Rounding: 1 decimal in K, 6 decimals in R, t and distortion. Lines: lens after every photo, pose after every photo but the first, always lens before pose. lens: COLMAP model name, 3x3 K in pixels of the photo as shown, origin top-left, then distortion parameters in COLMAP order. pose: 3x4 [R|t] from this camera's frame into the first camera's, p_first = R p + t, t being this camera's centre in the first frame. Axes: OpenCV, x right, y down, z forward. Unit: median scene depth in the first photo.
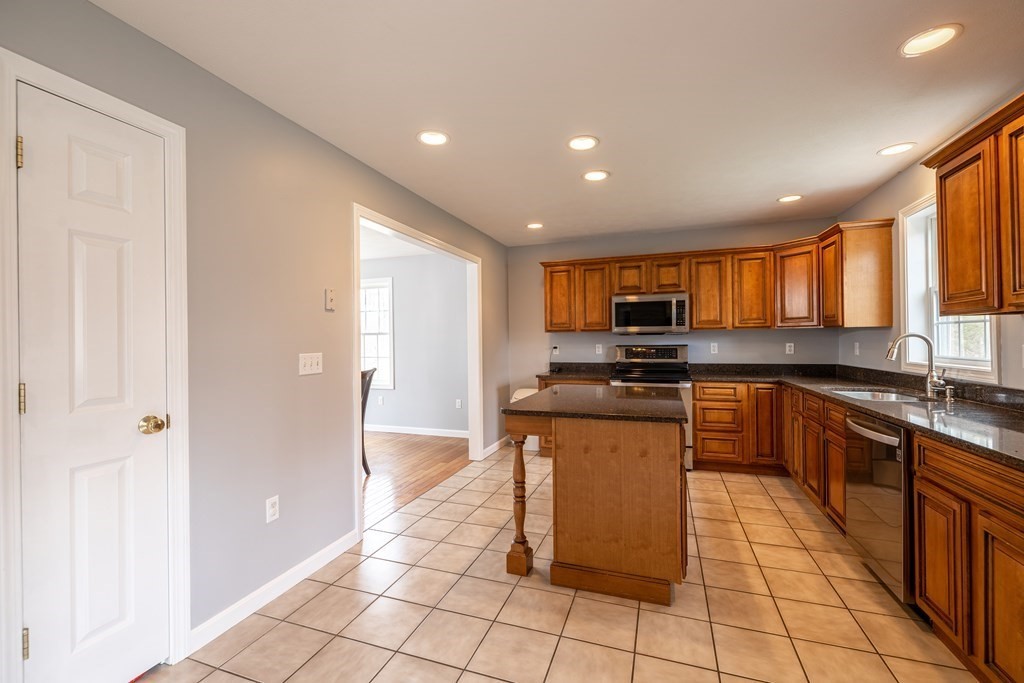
lens RADIAL K [[431.8, 0, 509.5], [0, 431.8, 340.8], [0, 0, 1]] dist [-0.000786, -0.000544]
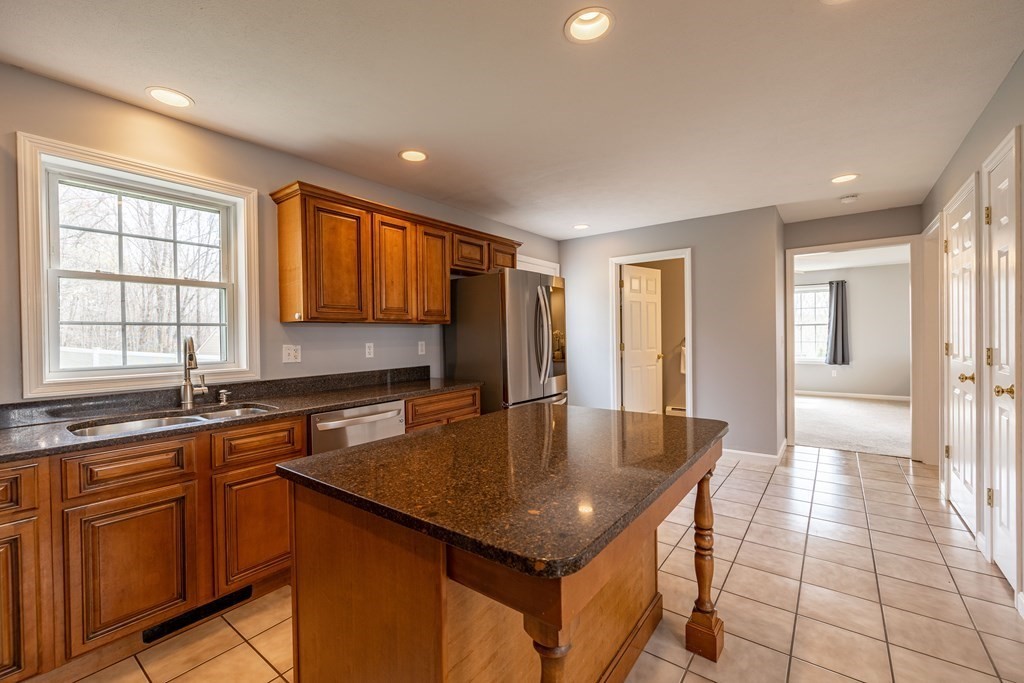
lens RADIAL K [[431.8, 0, 509.5], [0, 431.8, 340.8], [0, 0, 1]] dist [-0.000786, -0.000544]
pose [[-0.953224, 0.024444, 0.301274, 0.059276], [0.027763, 0.999592, 0.006738, 0.002736], [-0.300987, 0.014787, -0.953514, 0.987437]]
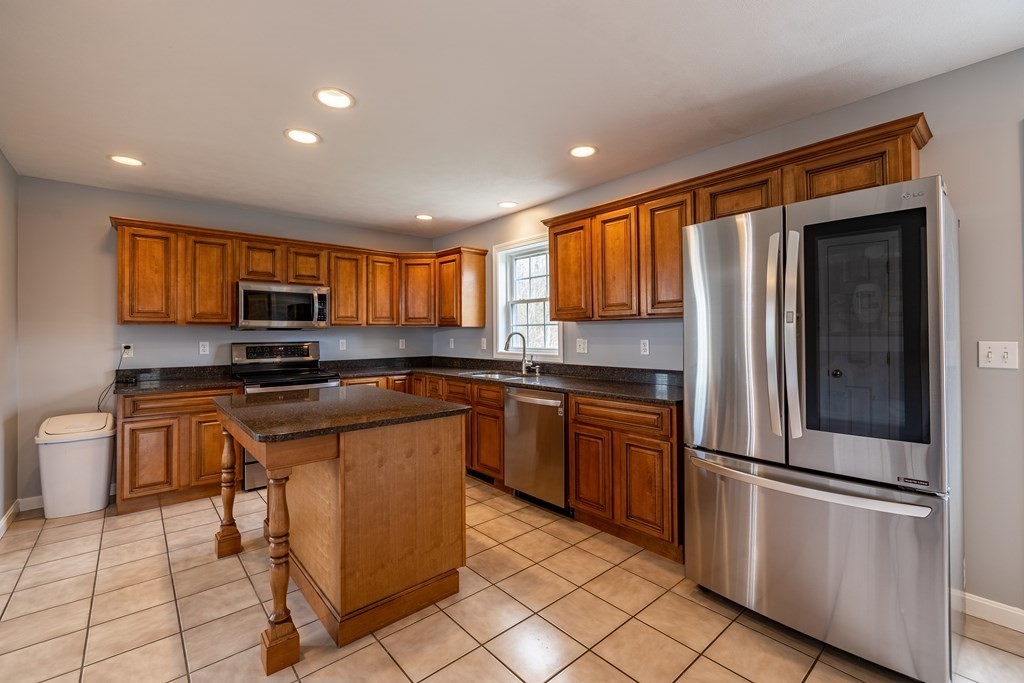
lens RADIAL K [[436.0, 0, 511.7], [0, 436.0, 330.6], [0, 0, 1]] dist [-0.001345, 0.000032]
pose [[0.488887, 0.014477, 0.872227, -0.231168], [0.000725, 0.999855, -0.017001, 0.002358], [-0.872347, 0.008944, 0.488805, 0.175214]]
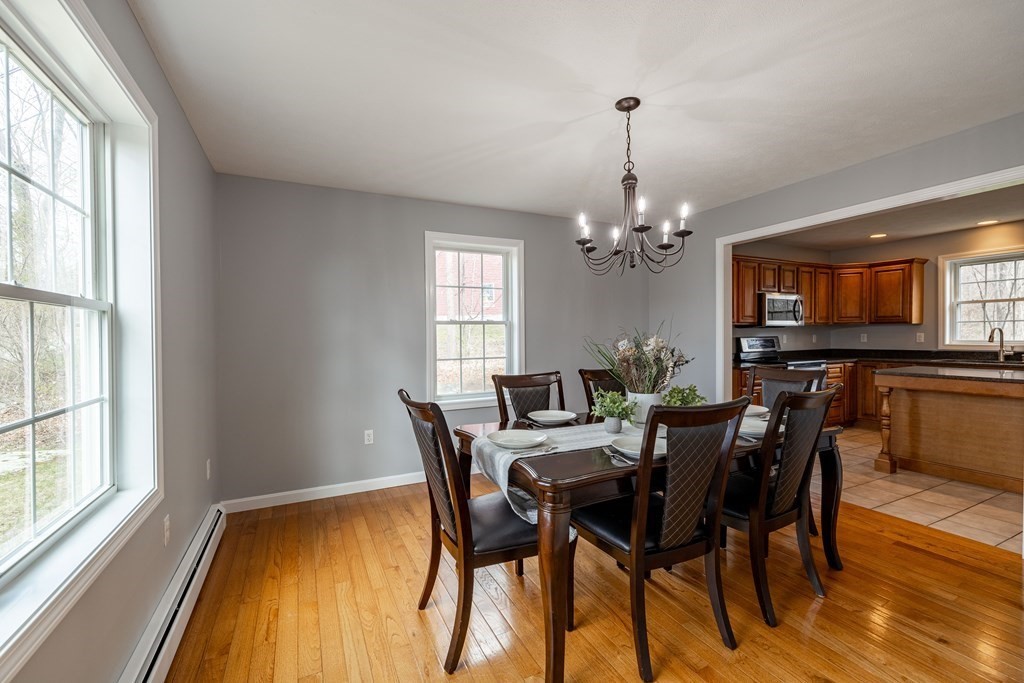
lens RADIAL K [[431.8, 0, 509.5], [0, 431.8, 340.8], [0, 0, 1]] dist [-0.000786, -0.000544]
pose [[0.701391, -0.007903, 0.712733, -1.085313], [0.005623, 0.999969, 0.005554, 0.011405], [-0.712755, 0.000112, 0.701413, 0.730314]]
